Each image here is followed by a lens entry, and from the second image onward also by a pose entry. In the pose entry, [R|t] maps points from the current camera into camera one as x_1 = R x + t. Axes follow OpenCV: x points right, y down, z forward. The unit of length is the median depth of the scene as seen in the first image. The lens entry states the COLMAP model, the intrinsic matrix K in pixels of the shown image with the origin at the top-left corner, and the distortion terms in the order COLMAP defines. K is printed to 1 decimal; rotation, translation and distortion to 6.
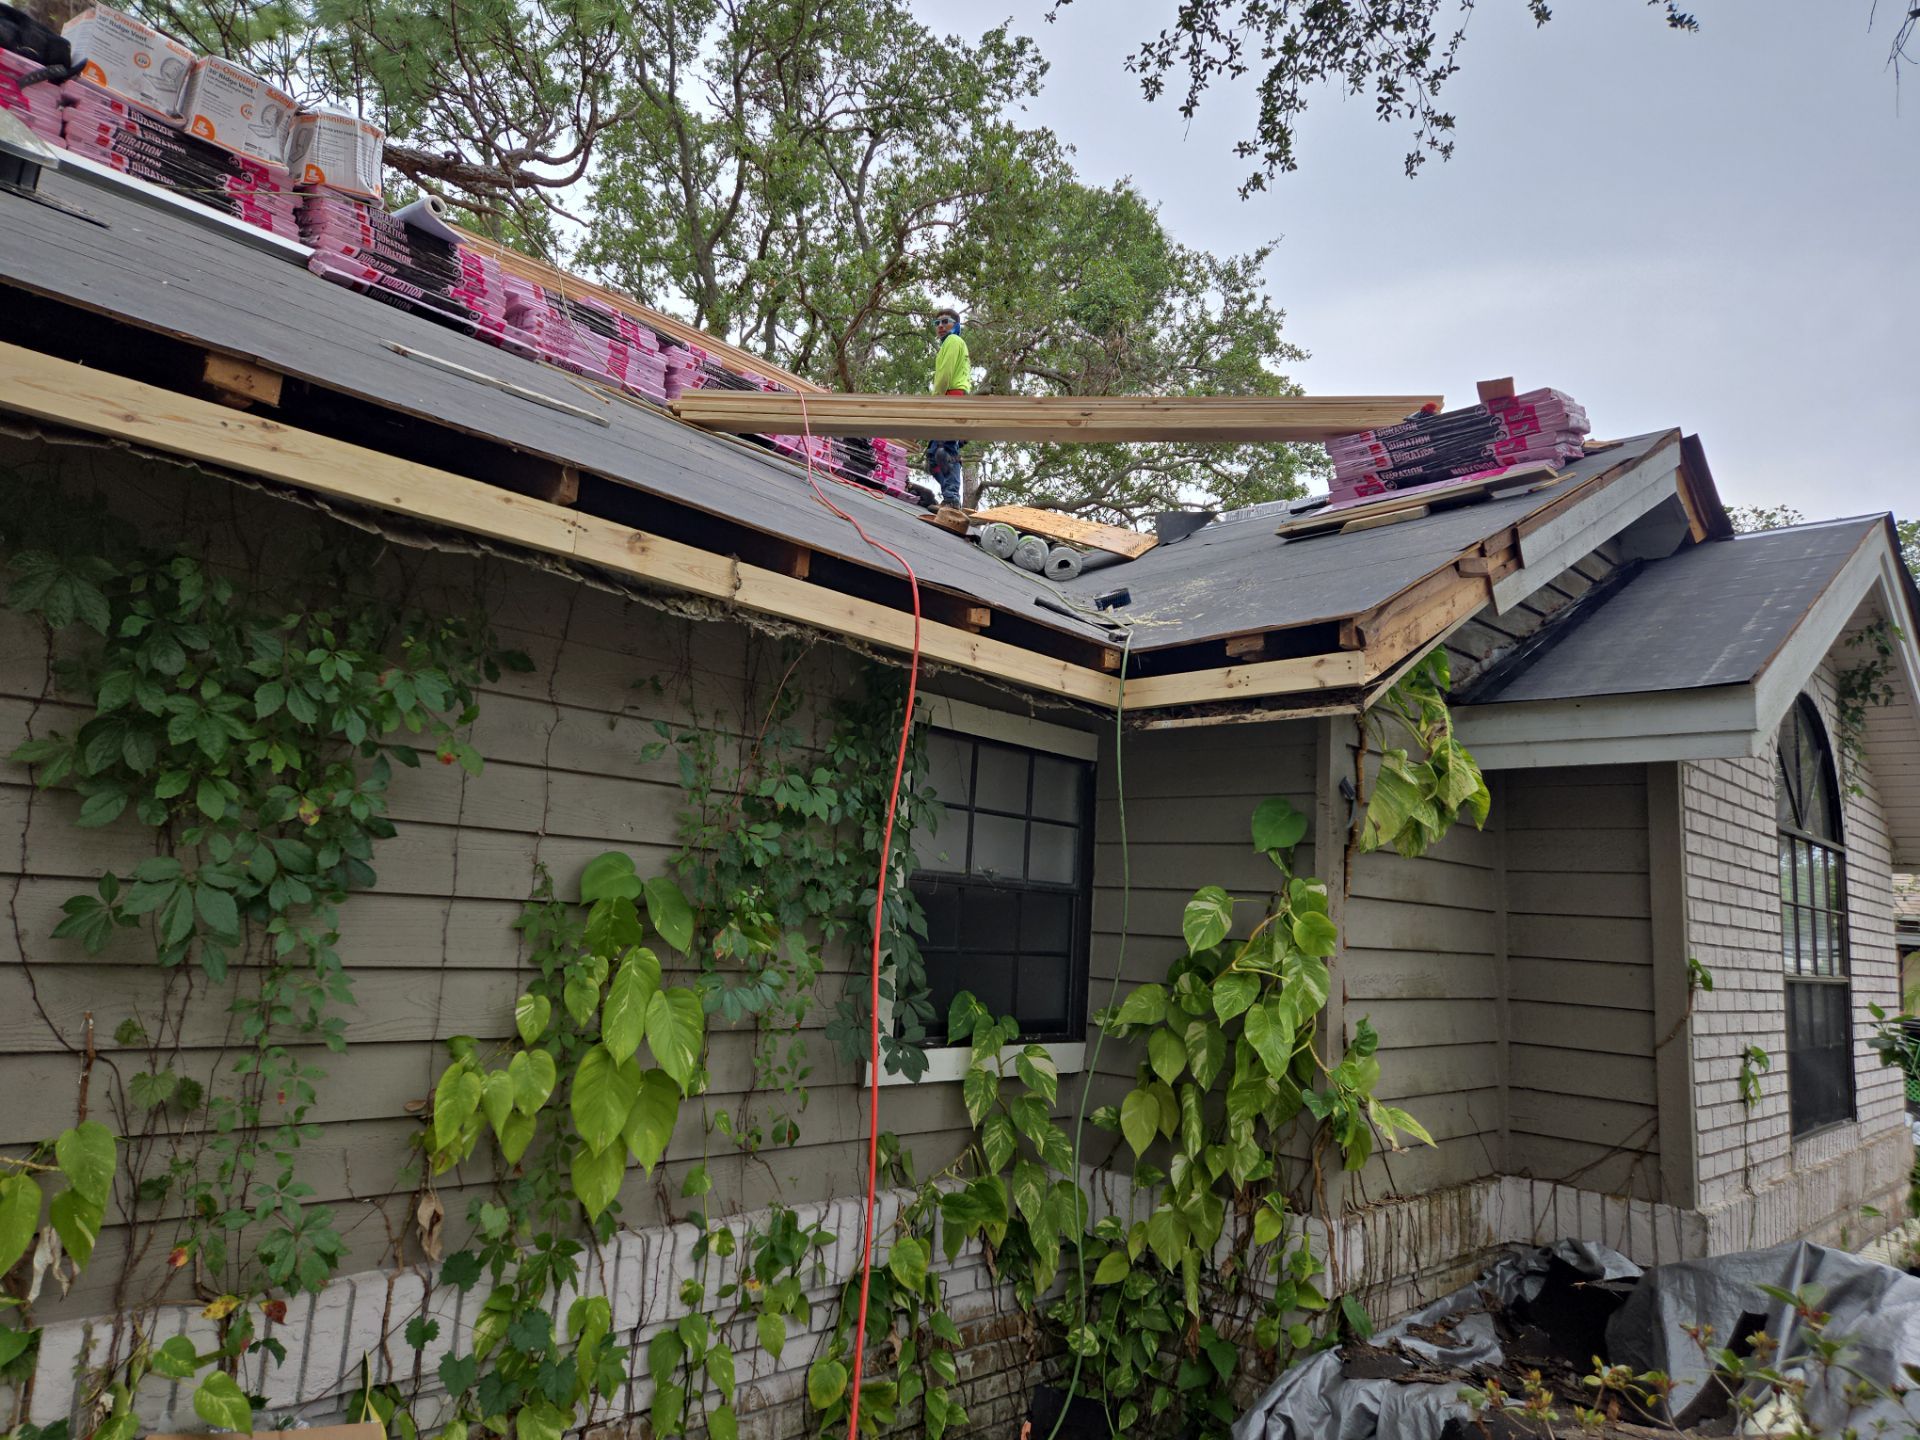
lens RADIAL K [[1309.4, 0, 962.1], [0, 1309.4, 710.0], [0, 0, 1]] dist [0.046105, -0.028962]
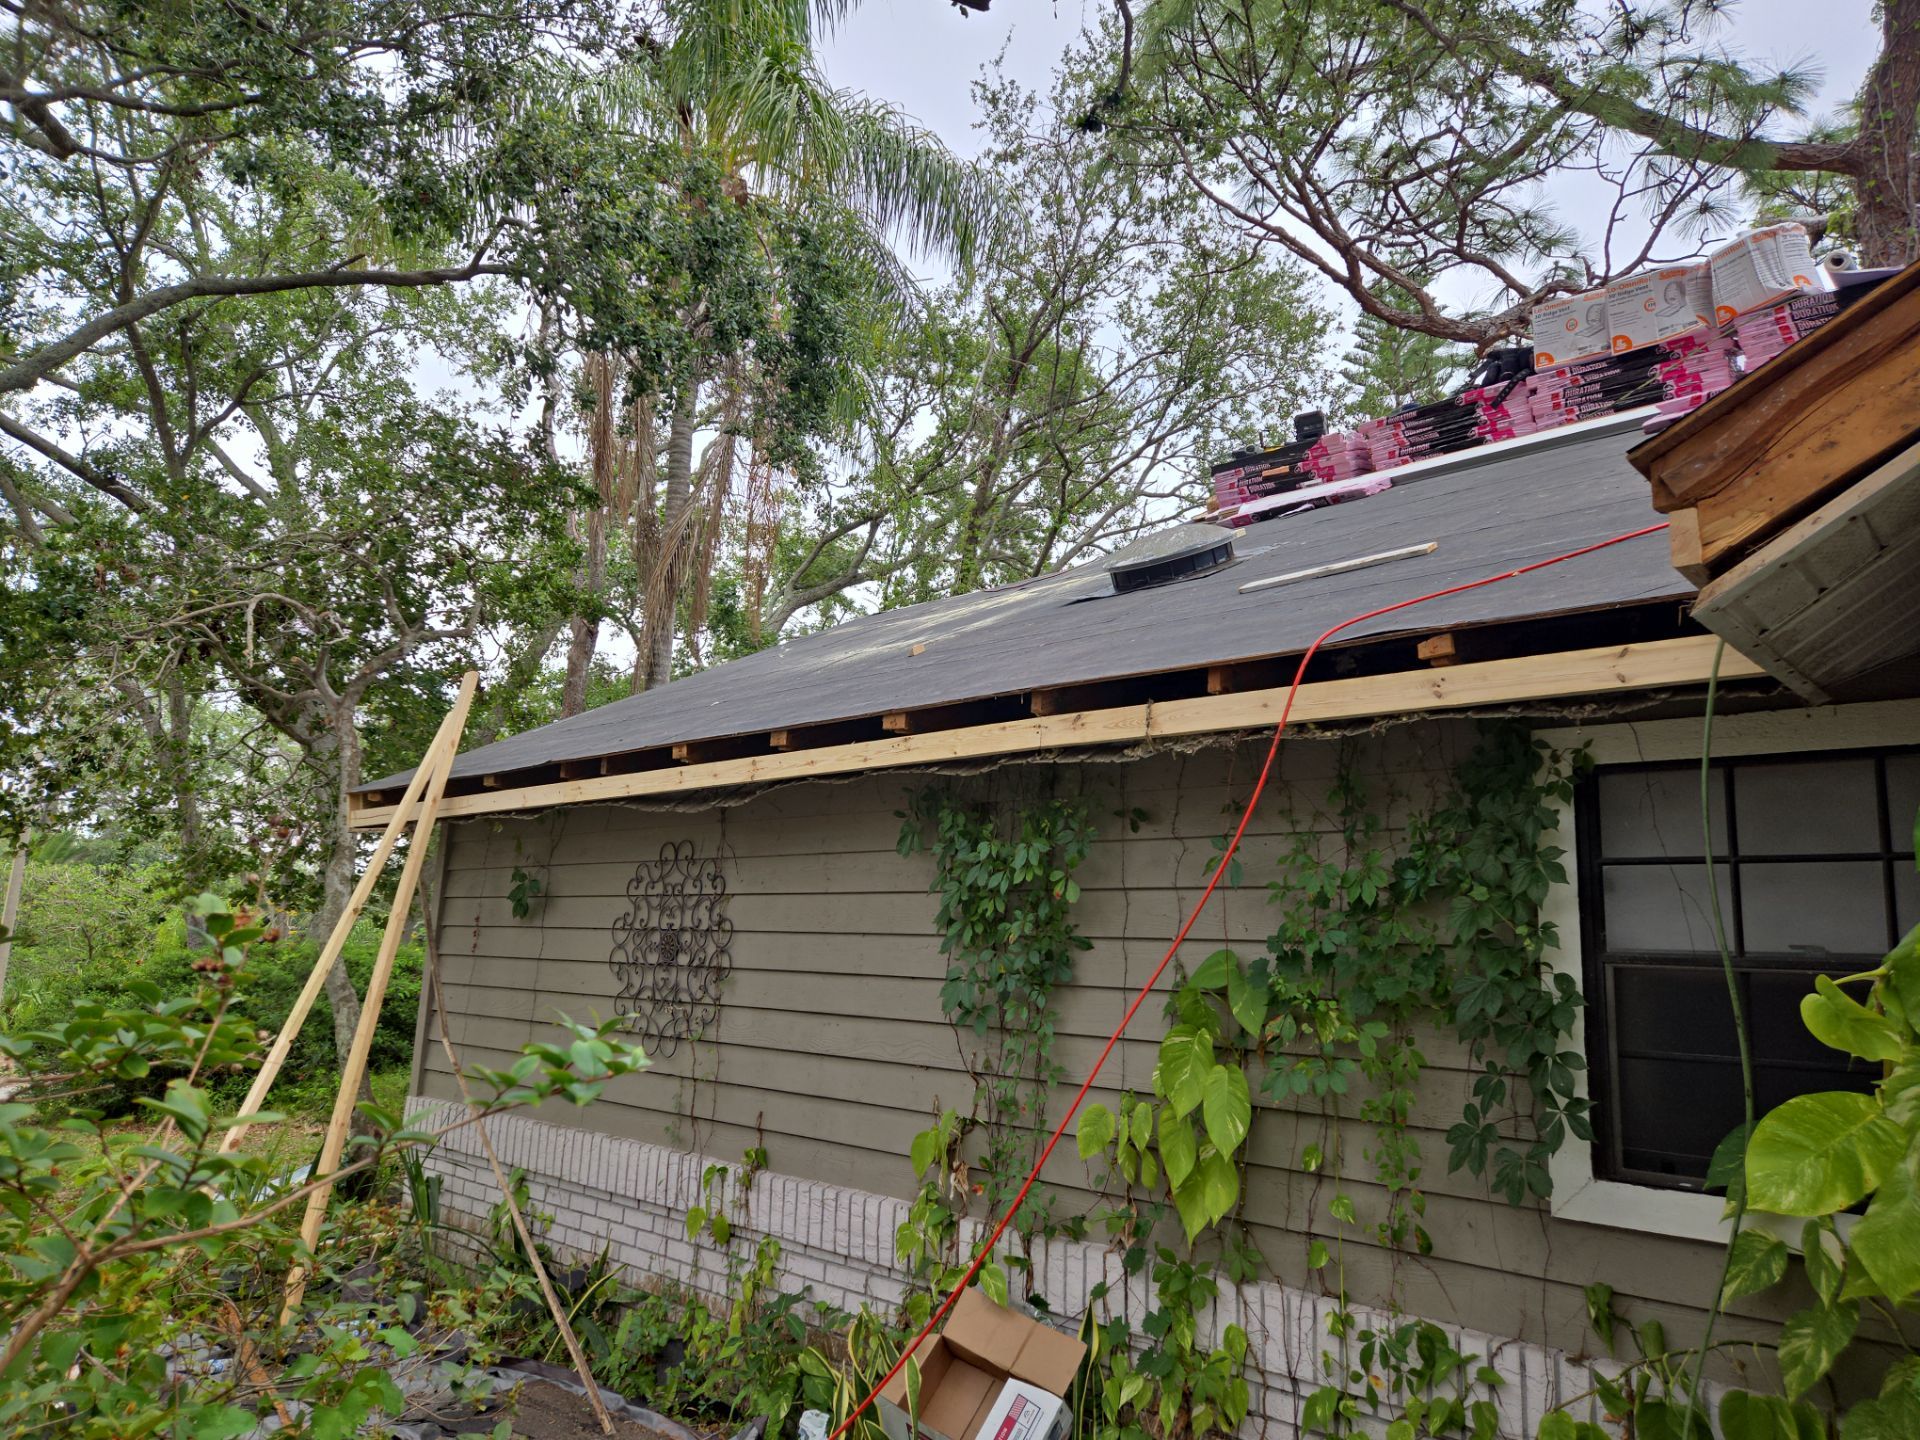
lens RADIAL K [[1309.4, 0, 965.7], [0, 1309.4, 710.9], [0, 0, 1]] dist [0.046105, -0.028962]
pose [[-0.023384, -0.244589, -0.969345, 0.997129], [0.123240, 0.961509, -0.245584, 0.168600], [0.992101, -0.125205, 0.007659, 0.799800]]
